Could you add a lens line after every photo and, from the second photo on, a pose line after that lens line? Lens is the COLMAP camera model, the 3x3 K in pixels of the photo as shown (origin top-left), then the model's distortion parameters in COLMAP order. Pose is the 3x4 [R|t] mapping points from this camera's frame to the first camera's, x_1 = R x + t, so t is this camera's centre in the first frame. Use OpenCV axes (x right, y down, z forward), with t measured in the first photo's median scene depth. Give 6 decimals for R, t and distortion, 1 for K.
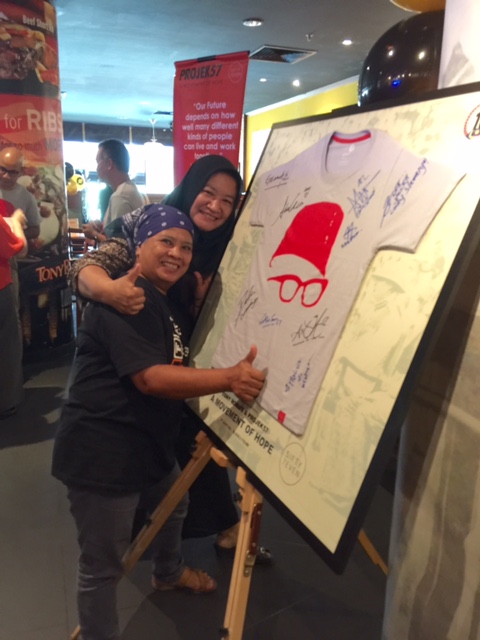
lens RADIAL K [[534.6, 0, 240.1], [0, 534.6, 318.1], [0, 0, 1]] dist [0.037344, -0.075852]
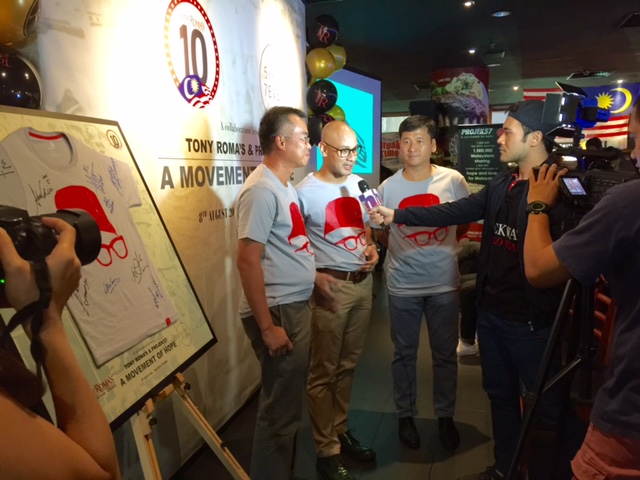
lens RADIAL K [[534.6, 0, 321.7], [0, 534.6, 239.6], [0, 0, 1]] dist [0.037344, -0.075852]
pose [[-0.809389, -0.071981, 0.582844, -1.117325], [0.148105, 0.935363, 0.321188, -0.445269], [-0.568290, 0.346288, -0.746412, 1.764551]]
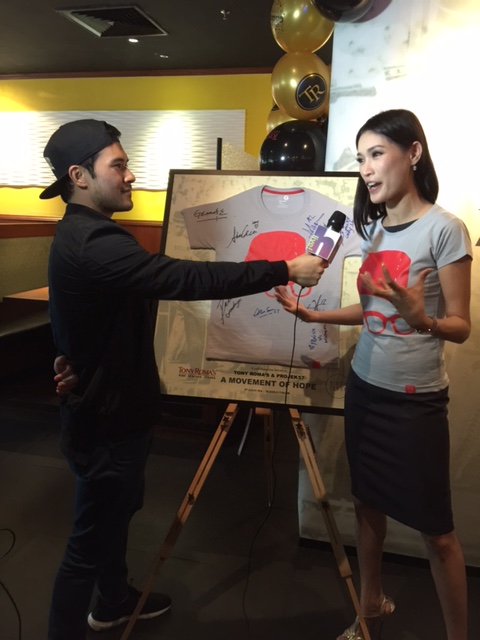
lens RADIAL K [[534.6, 0, 238.9], [0, 534.6, 324.2], [0, 0, 1]] dist [0.037344, -0.075852]
pose [[0.570076, -0.154447, 0.806944, -1.306902], [0.172440, 0.982787, 0.066281, -0.079884], [-0.803292, 0.101364, 0.586897, 0.224128]]
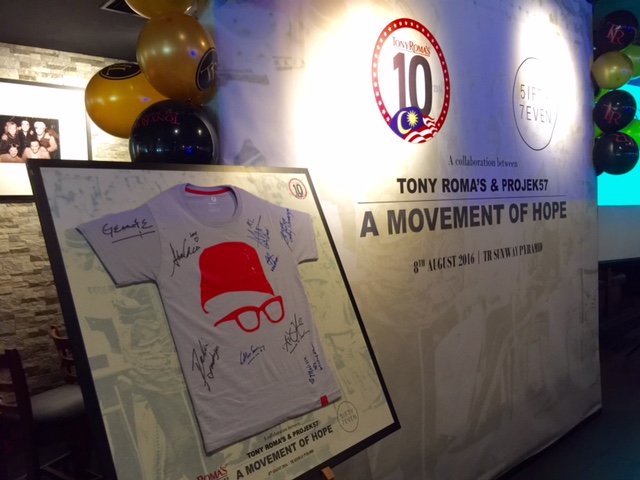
lens RADIAL K [[534.6, 0, 314.6], [0, 534.6, 236.9], [0, 0, 1]] dist [0.037344, -0.075852]
pose [[-0.361611, -0.049651, 0.931006, -1.070268], [0.255900, 0.954944, 0.150322, -0.381486], [-0.896522, 0.292602, -0.332613, 1.303853]]
